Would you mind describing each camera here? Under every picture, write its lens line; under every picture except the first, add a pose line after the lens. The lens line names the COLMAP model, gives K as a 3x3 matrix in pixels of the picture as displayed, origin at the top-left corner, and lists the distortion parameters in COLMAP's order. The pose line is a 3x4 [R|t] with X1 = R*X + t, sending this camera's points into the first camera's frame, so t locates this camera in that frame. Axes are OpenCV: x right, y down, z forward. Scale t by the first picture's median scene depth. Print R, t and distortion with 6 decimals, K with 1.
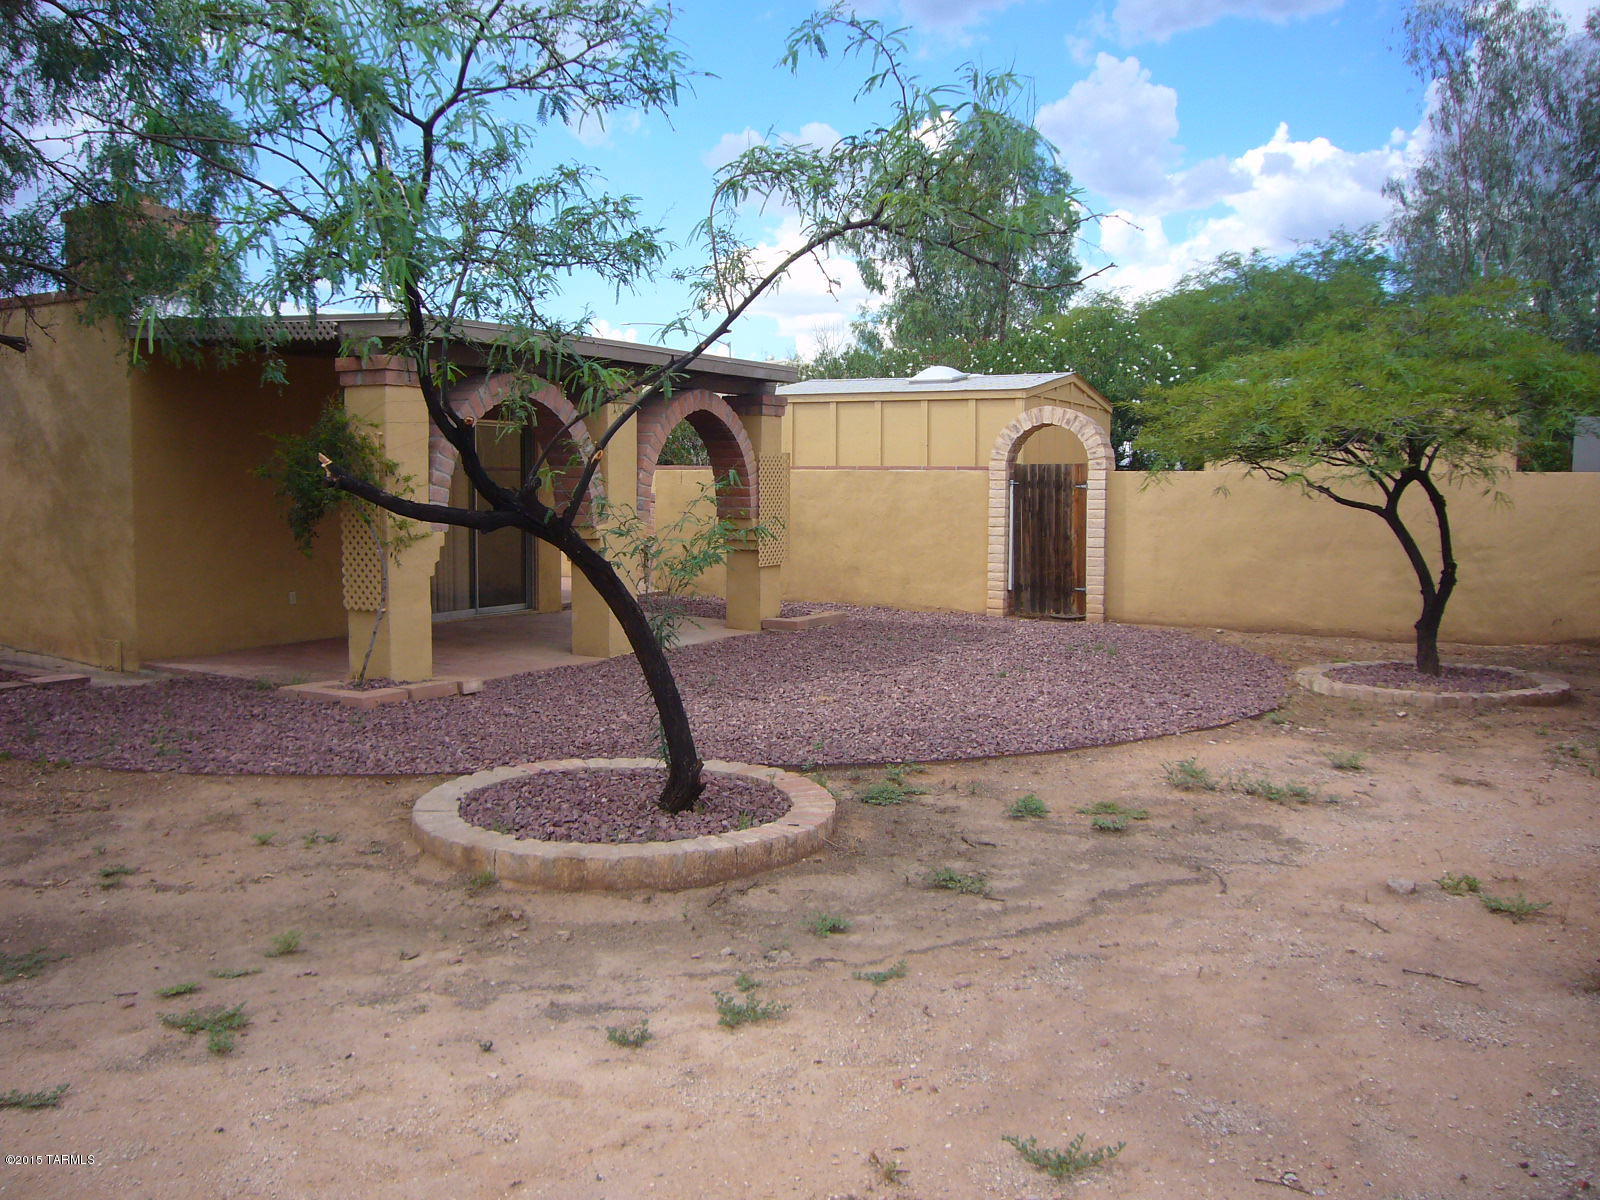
lens RADIAL K [[1337.7, 0, 802.7], [0, 1337.7, 563.1], [0, 0, 1]] dist [-0.110067, 0.086986]
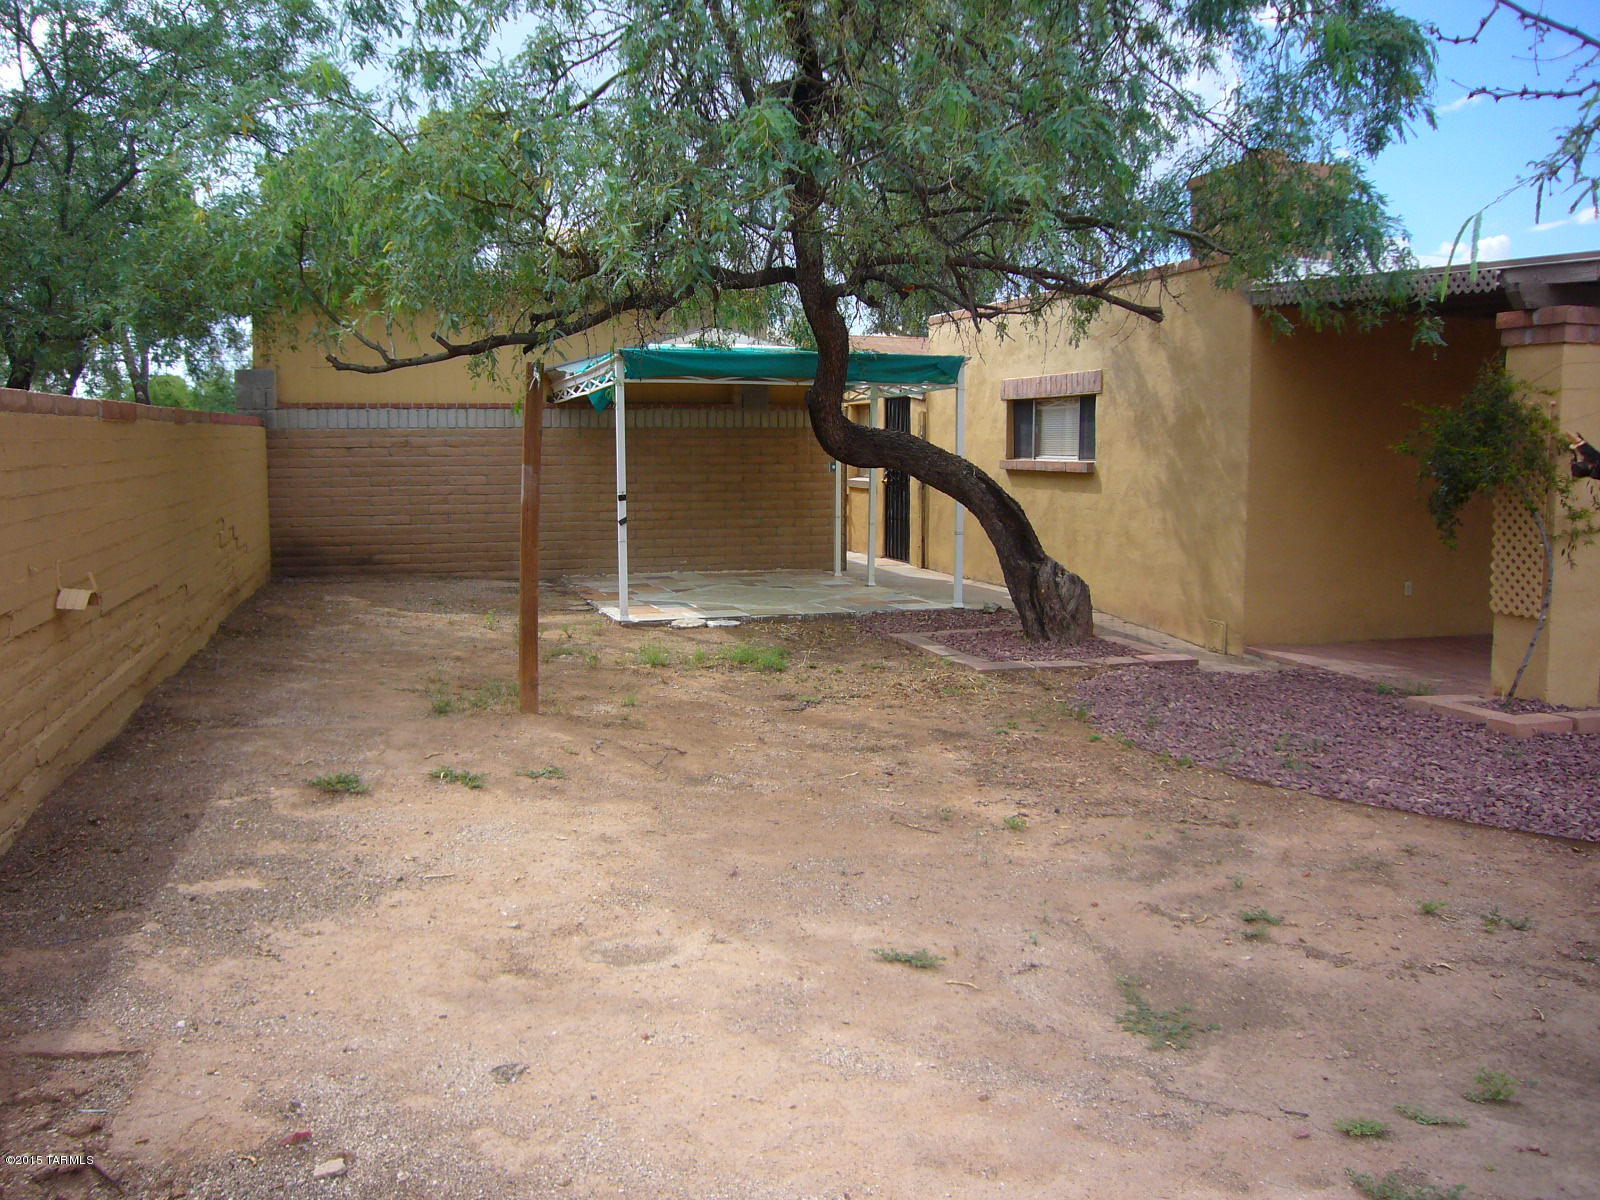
lens RADIAL K [[1337.7, 0, 802.7], [0, 1337.7, 563.1], [0, 0, 1]] dist [-0.110067, 0.086986]
pose [[0.722427, 0.059565, -0.688877, -0.104713], [-0.044482, 0.998222, 0.039665, -0.011217], [0.690015, 0.001987, 0.723792, 0.107204]]
